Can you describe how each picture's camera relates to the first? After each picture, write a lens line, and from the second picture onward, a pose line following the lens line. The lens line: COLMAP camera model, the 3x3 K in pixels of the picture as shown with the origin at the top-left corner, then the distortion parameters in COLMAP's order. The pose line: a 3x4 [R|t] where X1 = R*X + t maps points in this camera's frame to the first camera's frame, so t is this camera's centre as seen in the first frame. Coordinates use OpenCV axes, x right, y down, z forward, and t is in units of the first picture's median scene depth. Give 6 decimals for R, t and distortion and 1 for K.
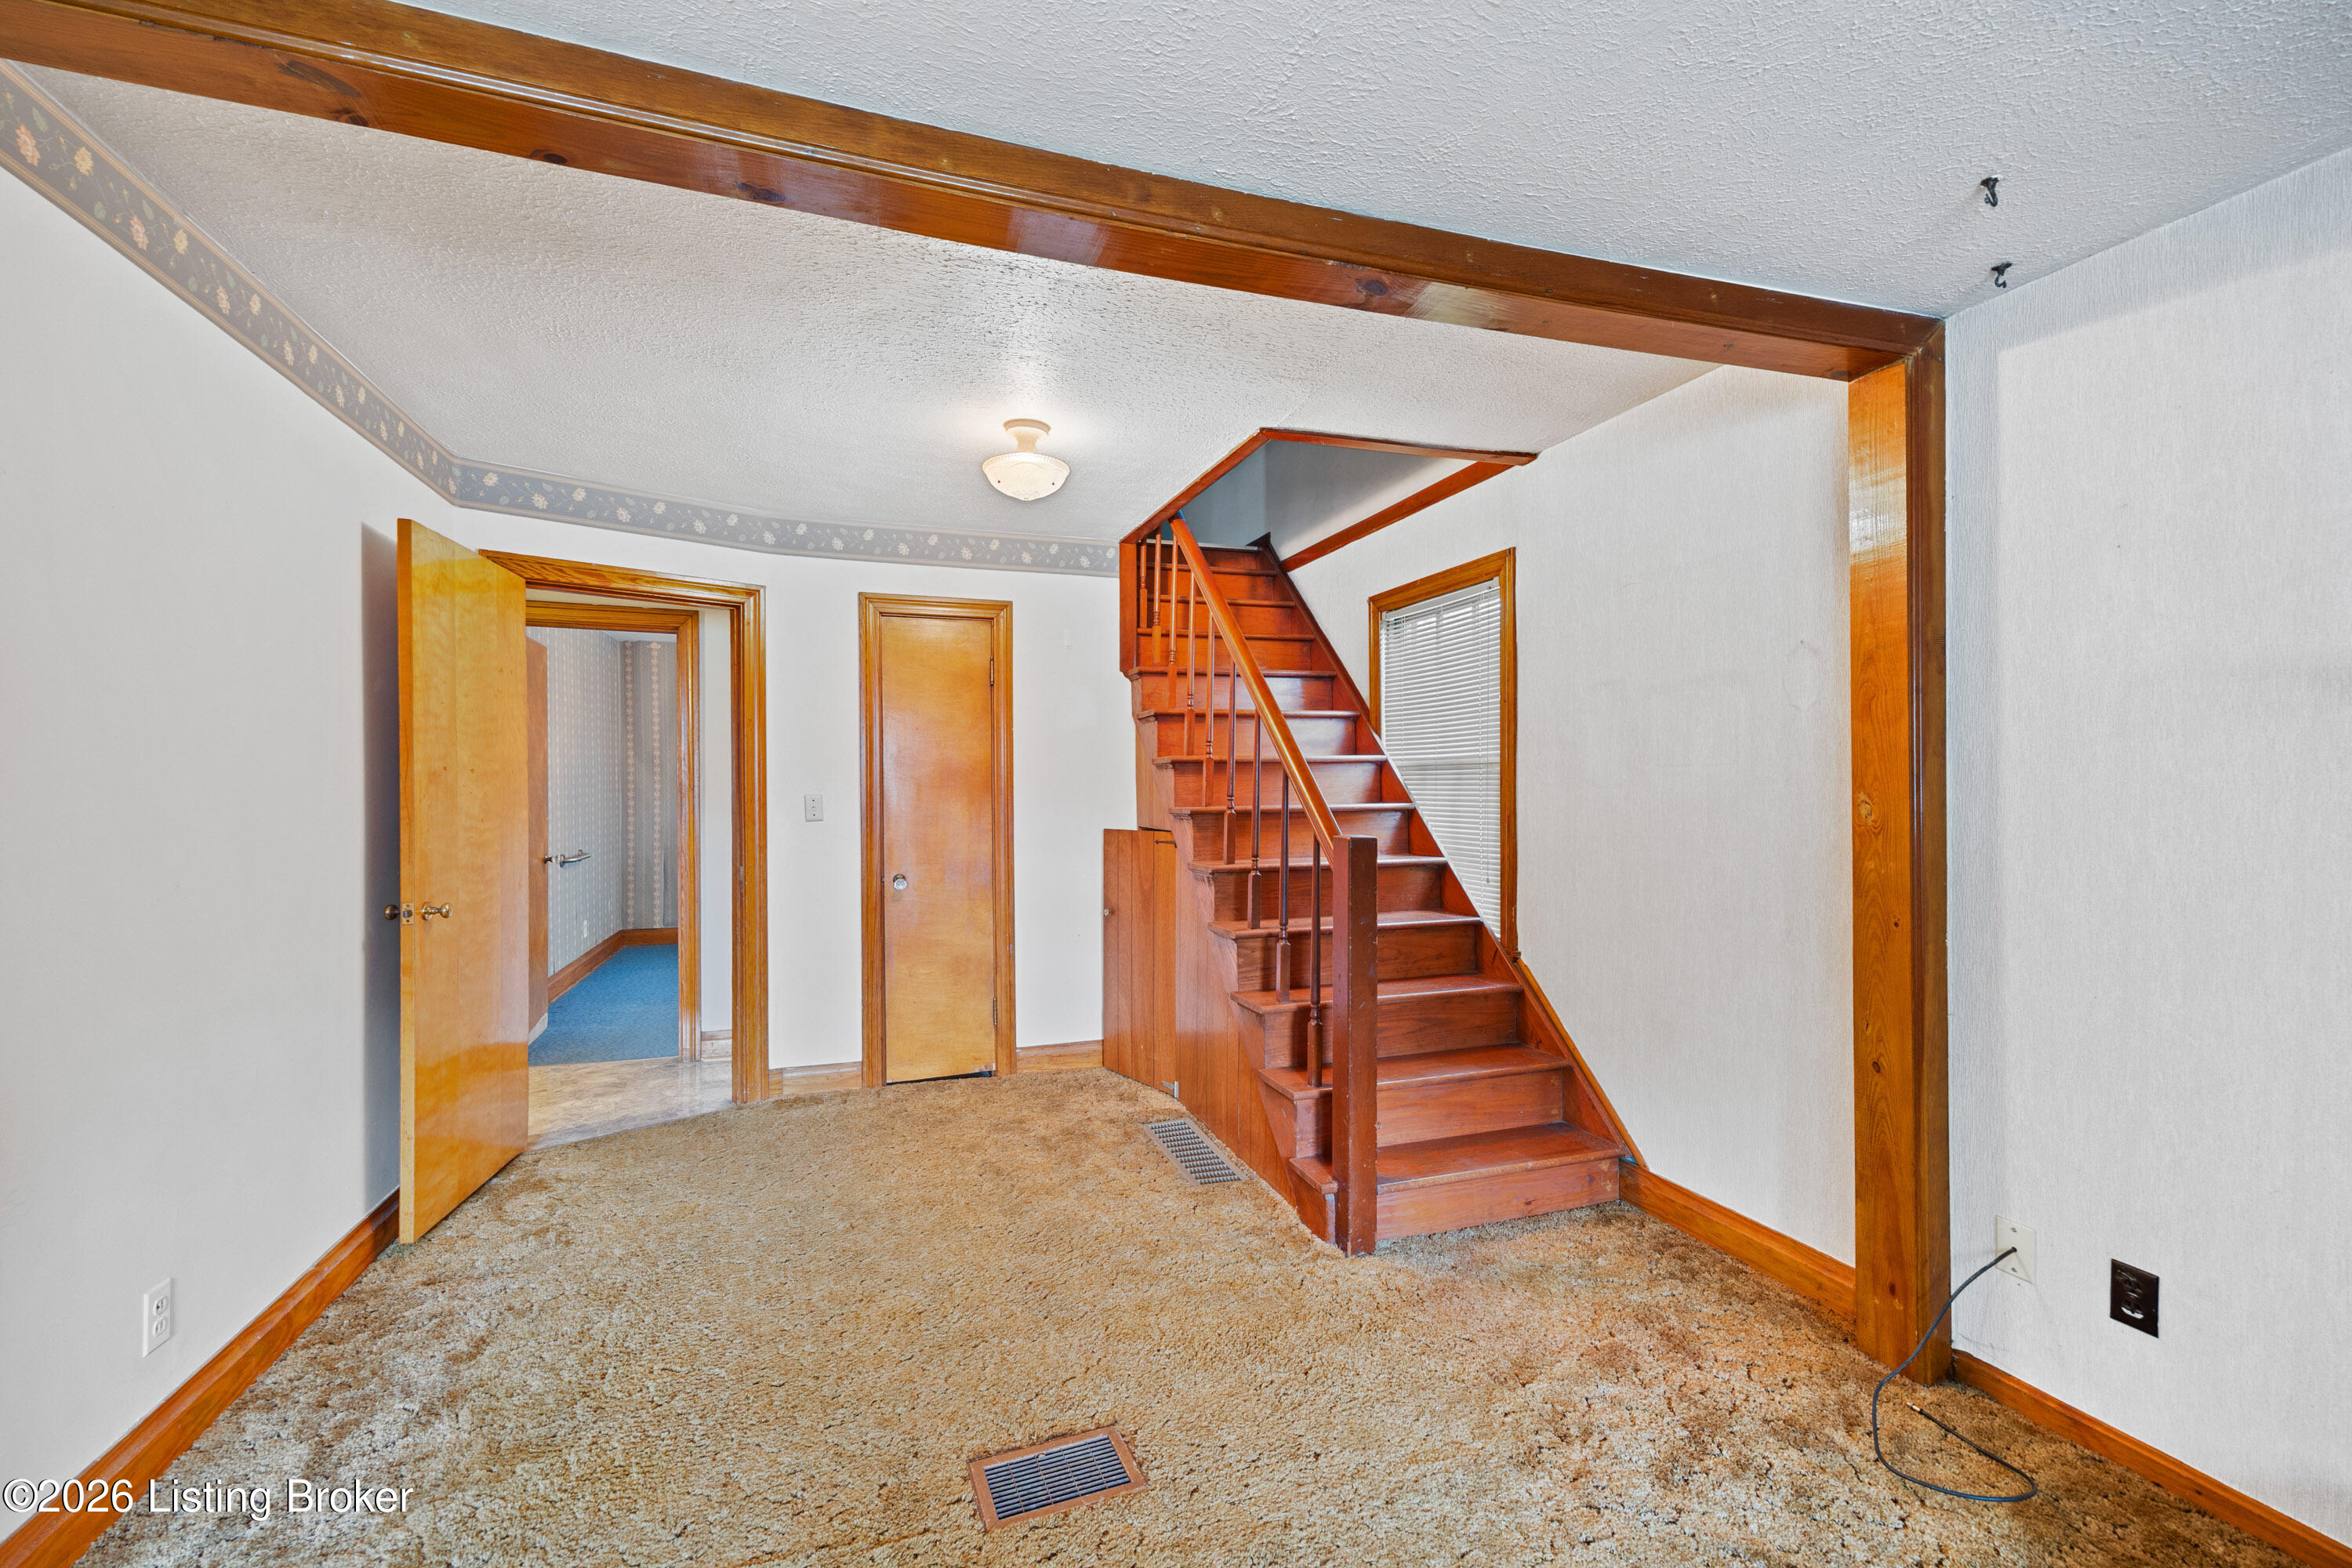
lens RADIAL K [[884.0, 0, 1219.1], [0, 884.0, 788.3], [0, 0, 1]] dist [0.001853, 0.000219]
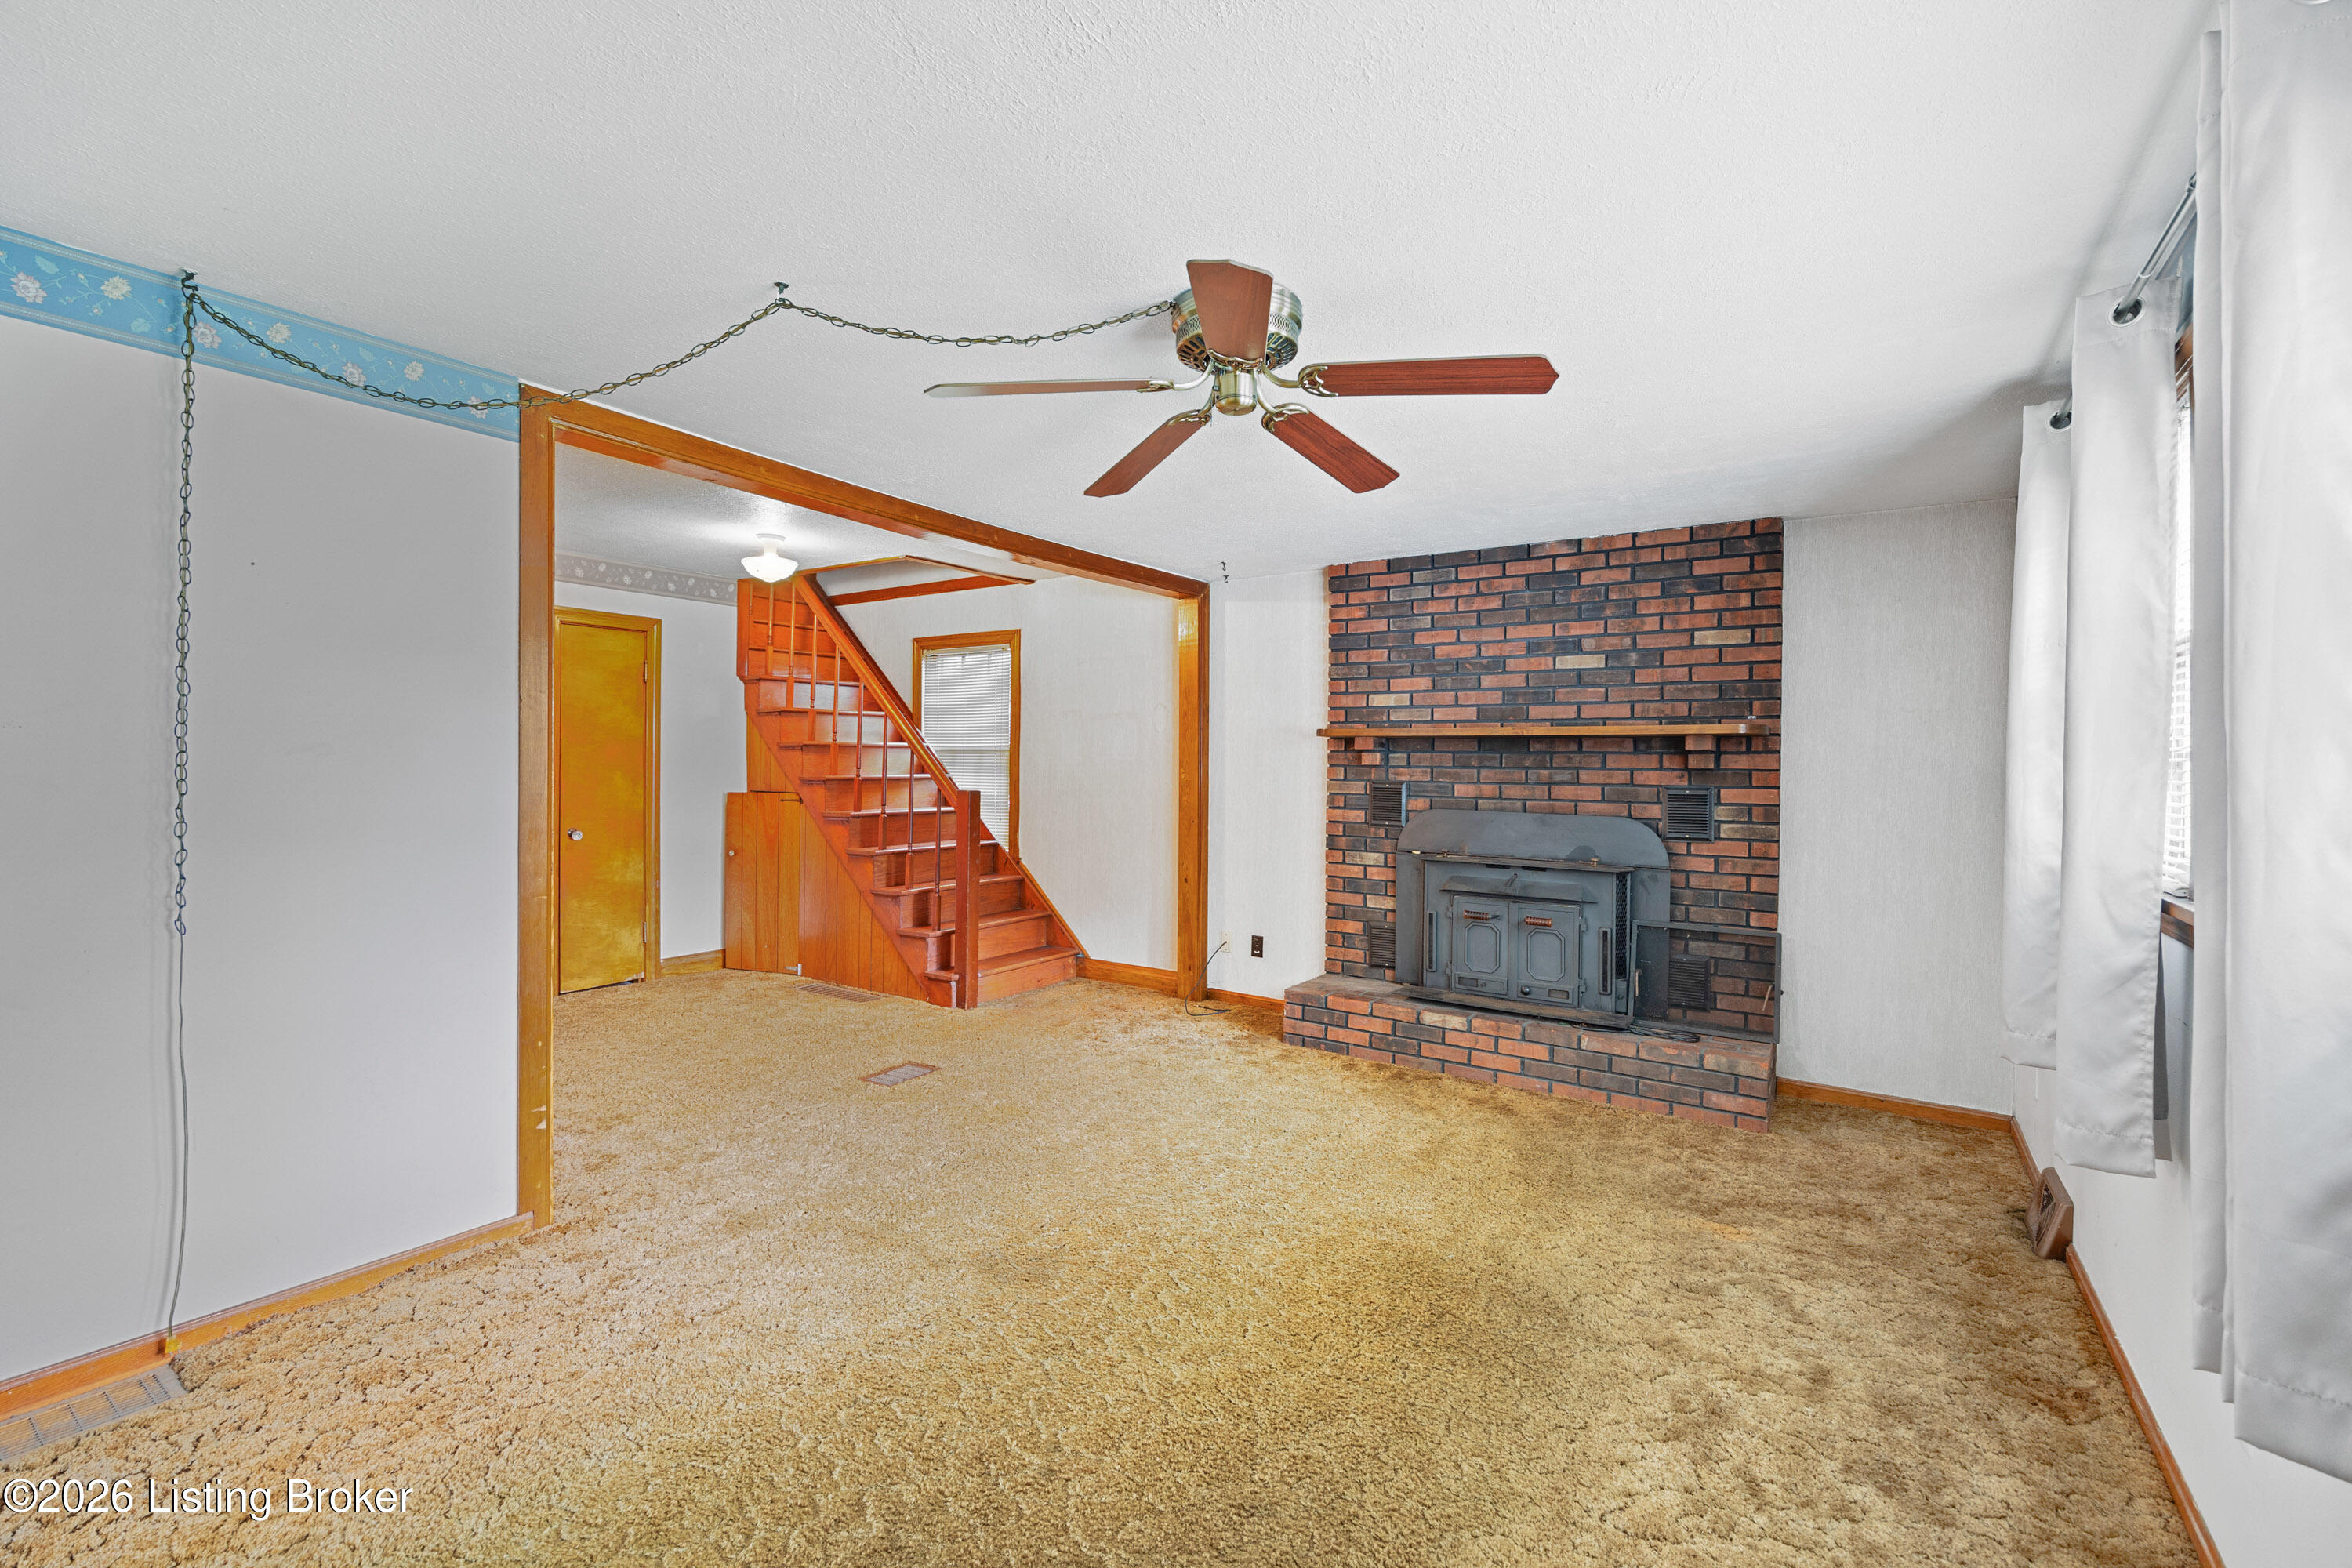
lens RADIAL K [[1017.1, 0, 1176.0], [0, 1017.1, 784.0], [0, 0, 1]] dist [-0.000587, -0.000054]
pose [[0.780322, -0.002126, 0.625374, -0.698019], [-0.010239, 0.999817, 0.016175, 0.000566], [-0.625294, -0.019025, 0.780157, -0.790747]]
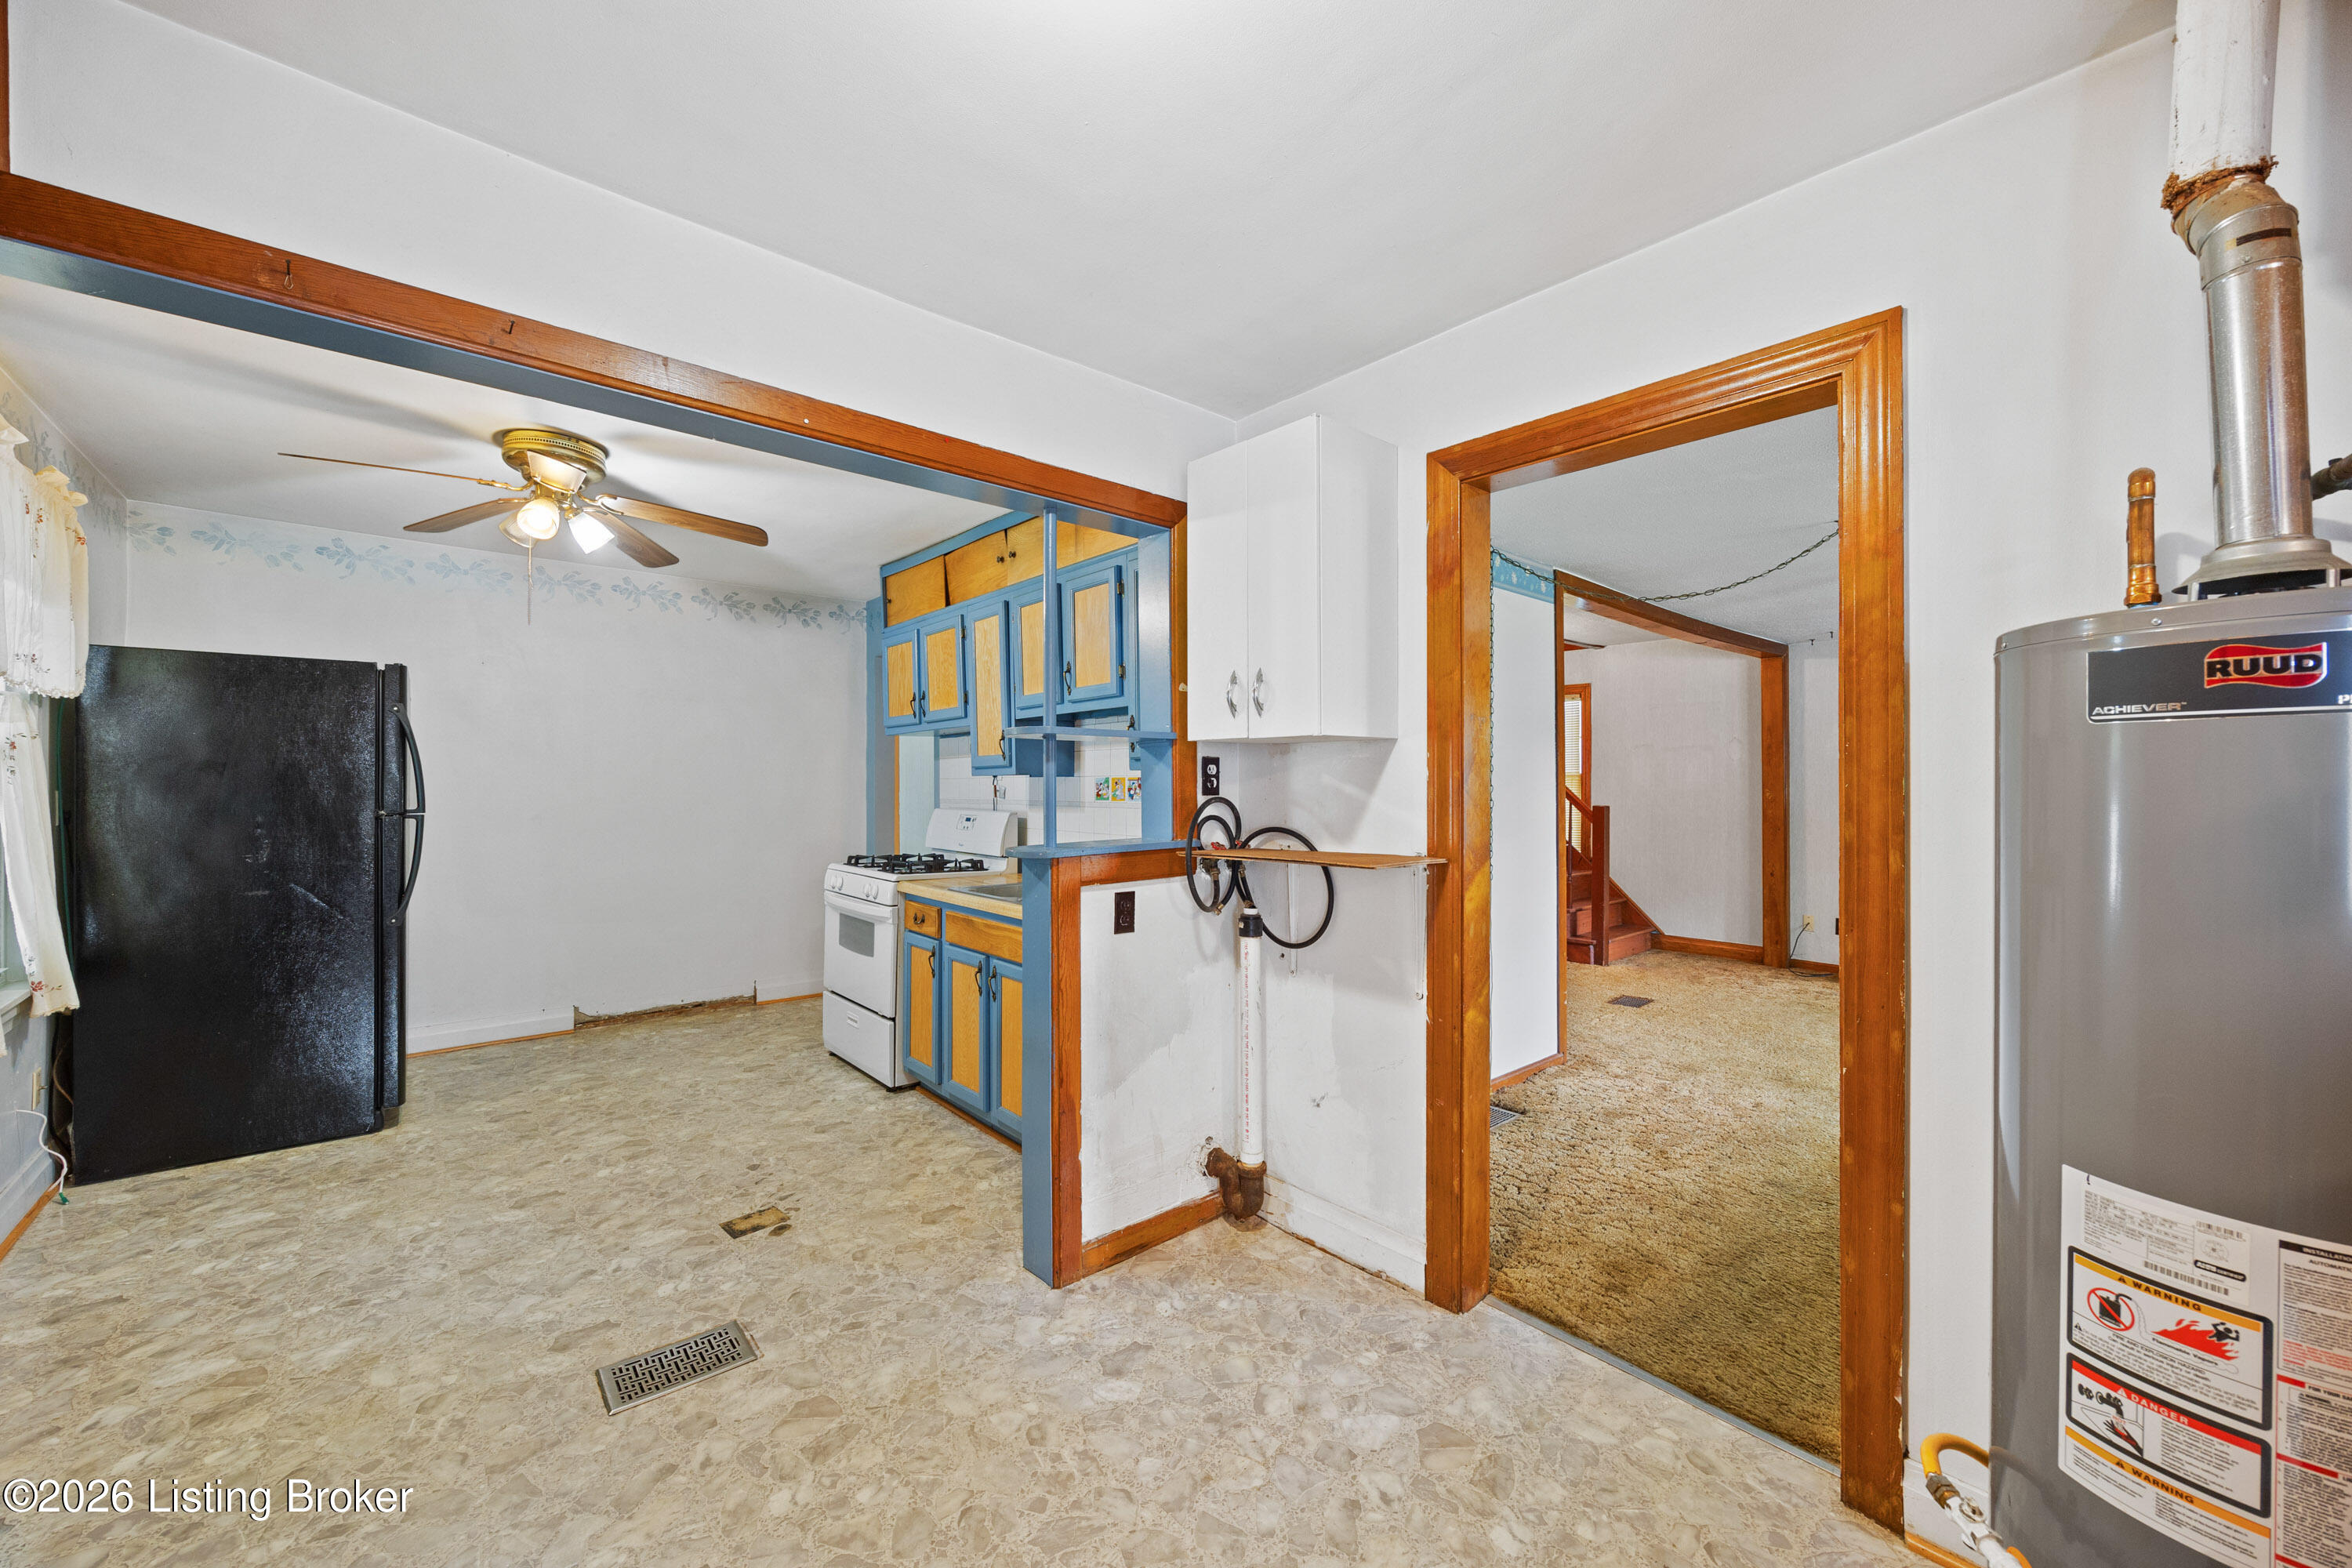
lens RADIAL K [[910.0, 0, 1176.0], [0, 910.0, 784.0], [0, 0, 1]] dist [0.000224, -0.000063]
pose [[0.914159, 0.002092, 0.405351, -1.675898], [-0.000891, 0.999995, -0.003151, 0.000299], [-0.405355, 0.002520, 0.914156, -0.757444]]
